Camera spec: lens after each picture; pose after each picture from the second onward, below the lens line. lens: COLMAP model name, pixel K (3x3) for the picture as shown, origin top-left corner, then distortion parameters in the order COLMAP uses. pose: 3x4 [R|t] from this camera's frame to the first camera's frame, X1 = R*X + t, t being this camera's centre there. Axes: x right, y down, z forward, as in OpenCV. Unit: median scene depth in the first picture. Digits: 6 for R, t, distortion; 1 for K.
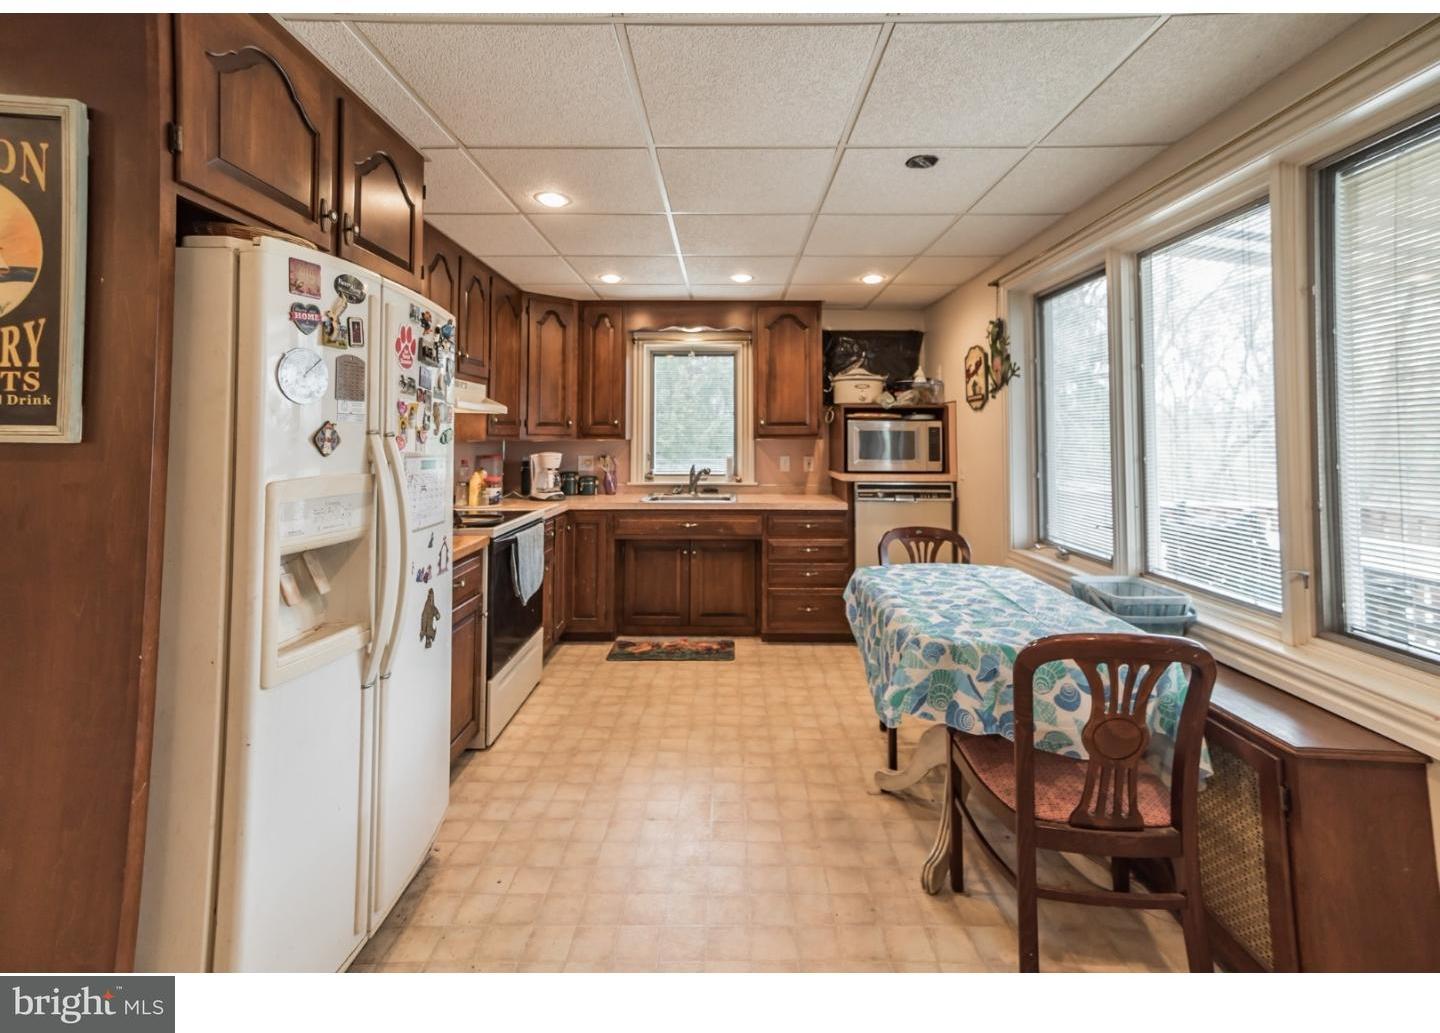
lens RADIAL K [[612.3, 0, 719.9], [0, 612.3, 418.9], [0, 0, 1]] dist [0.001750, 0.000381]
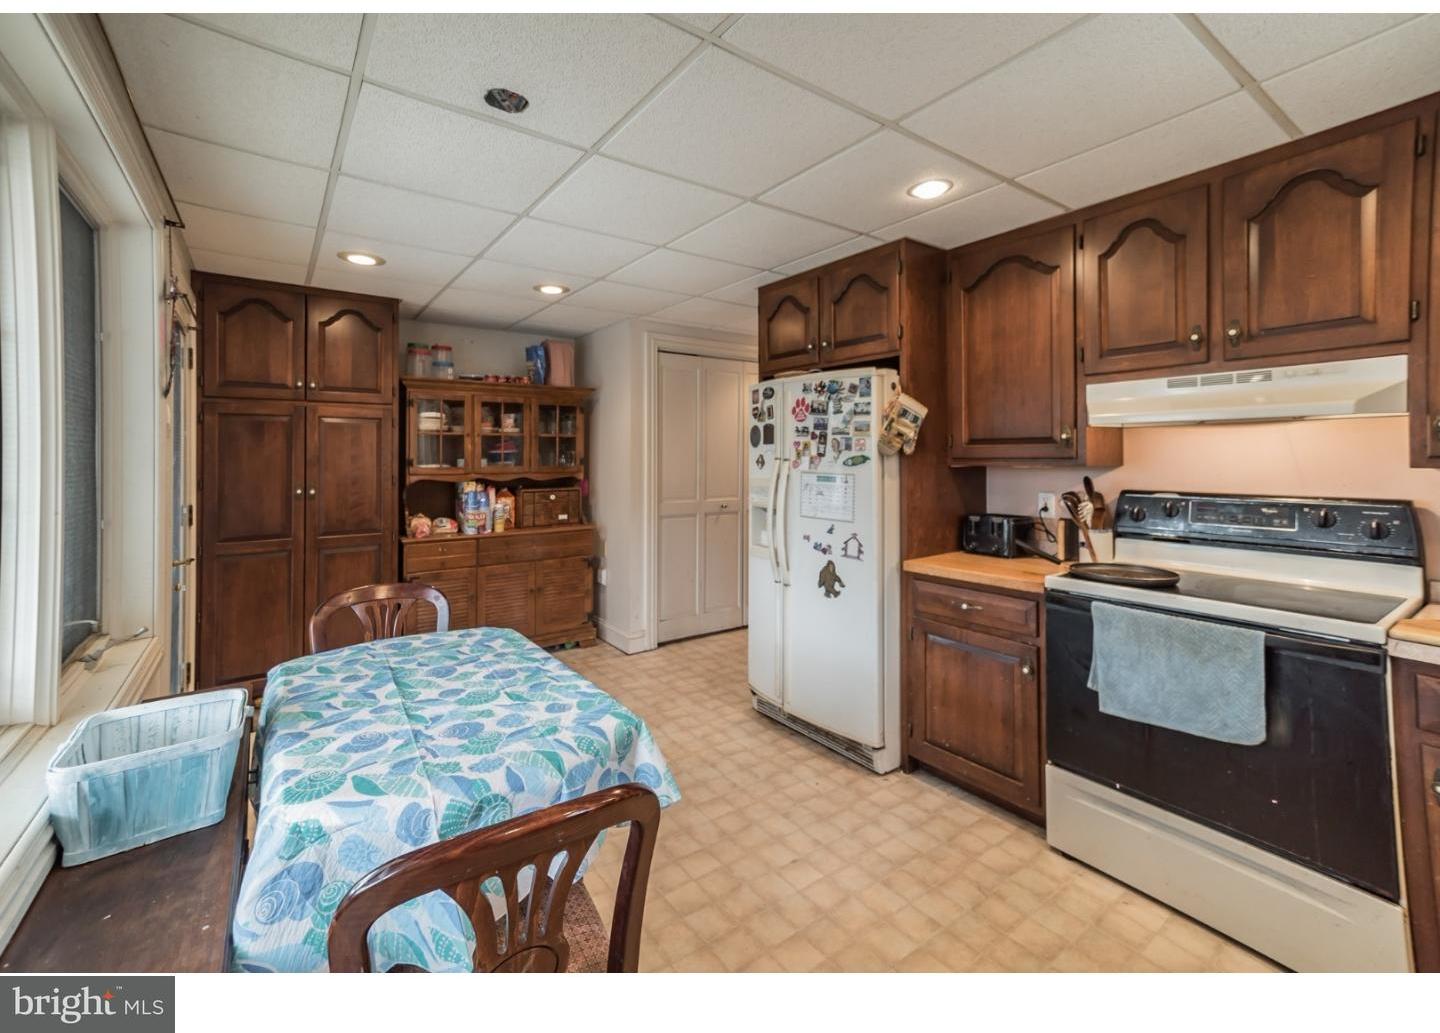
lens RADIAL K [[627.4, 0, 714.6], [0, 627.4, 447.3], [0, 0, 1]] dist [0.001129, 0.000057]
pose [[-0.801461, -0.003454, -0.598037, 0.315148], [0.022782, 0.999081, -0.036301, 0.020539], [0.597613, -0.042718, -0.800646, 0.945080]]
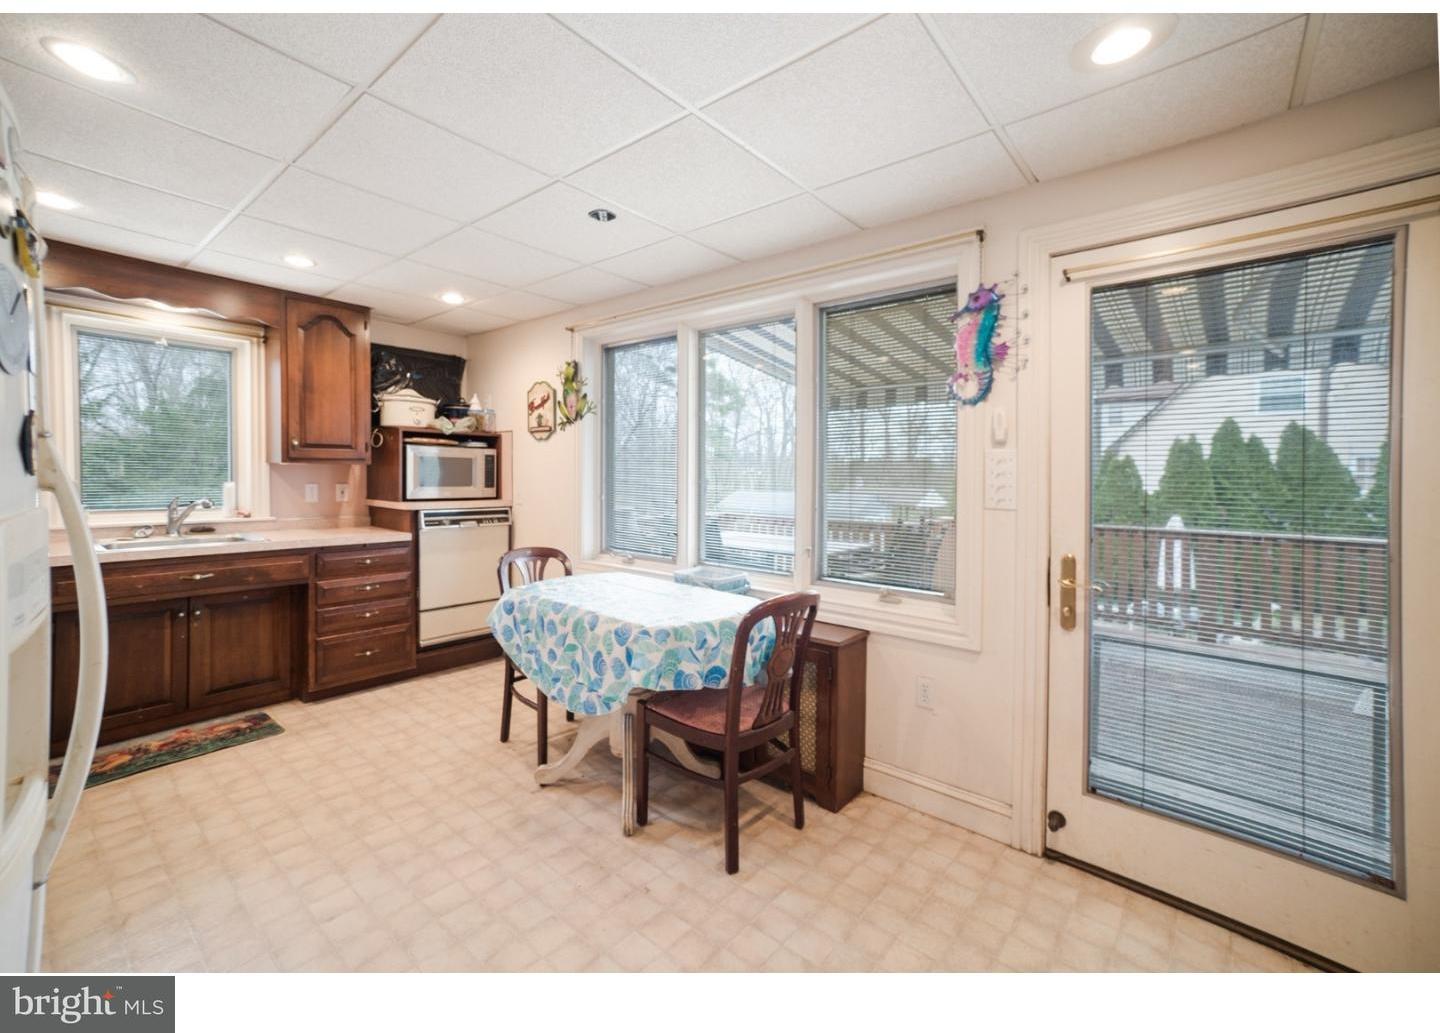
lens RADIAL K [[612.2, 0, 688.8], [0, 612.2, 489.5], [0, 0, 1]] dist [0.000453, 0.000106]
pose [[0.651149, -0.014548, 0.758811, -0.225952], [-0.037401, 0.997986, 0.051228, 0.006739], [-0.758028, -0.061737, 0.649294, 0.070605]]
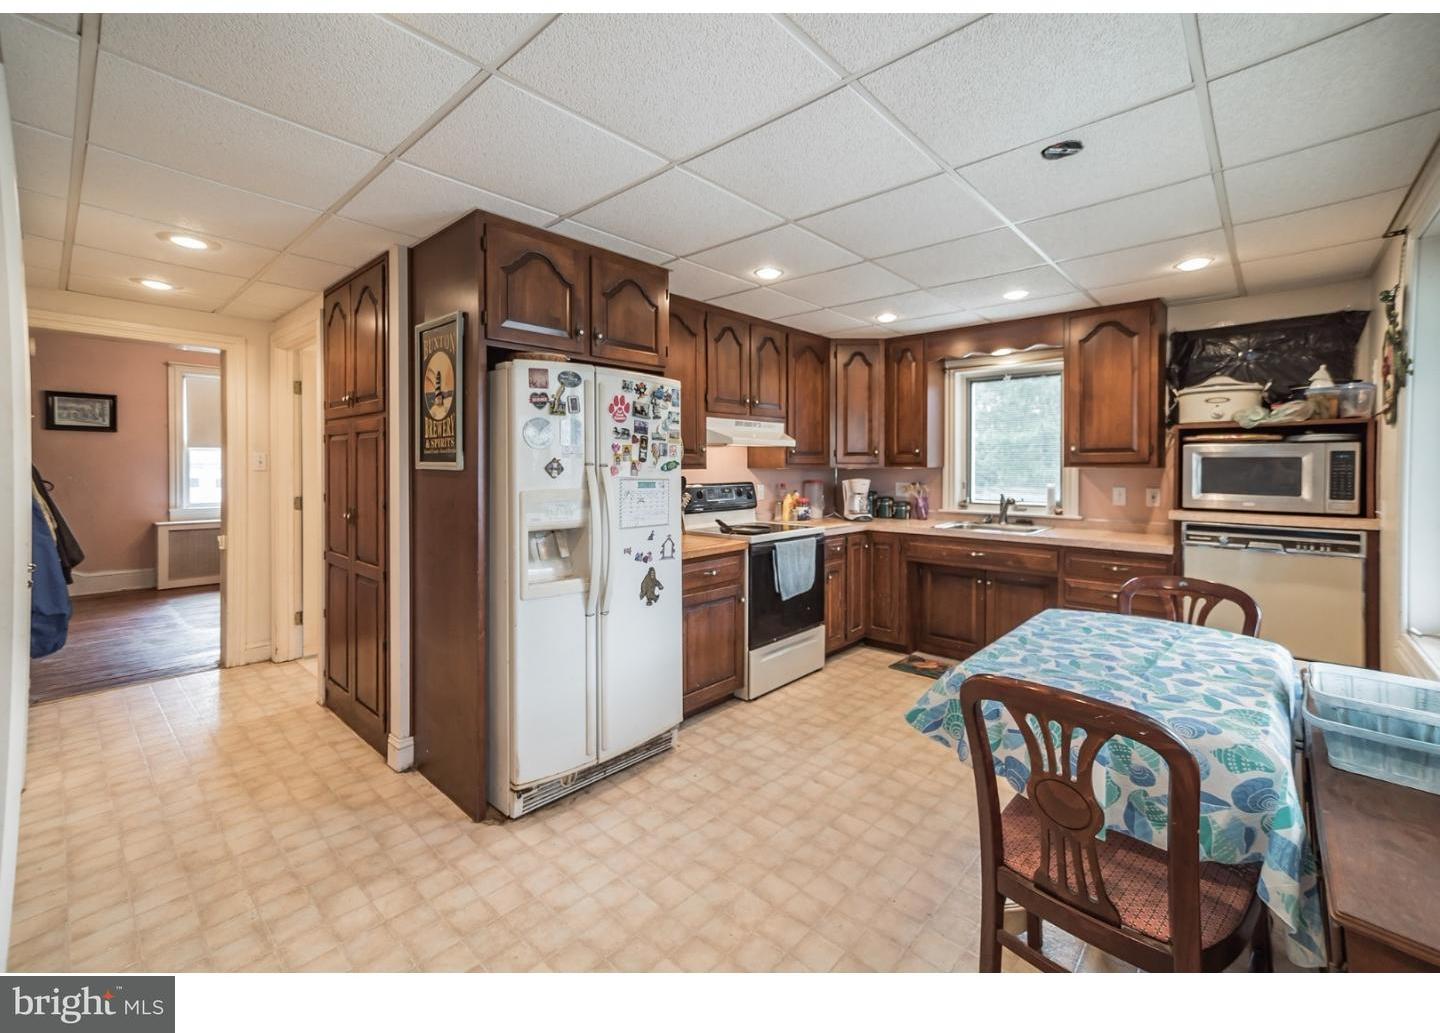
lens RADIAL K [[600.2, 0, 727.8], [0, 600.2, 476.3], [0, 0, 1]] dist [0.000776, 0.000370]
pose [[0.749715, 0.012315, -0.661646, 0.290634], [0.021082, 0.998875, 0.042480, -0.002101], [0.661425, -0.045797, 0.748612, 0.013123]]
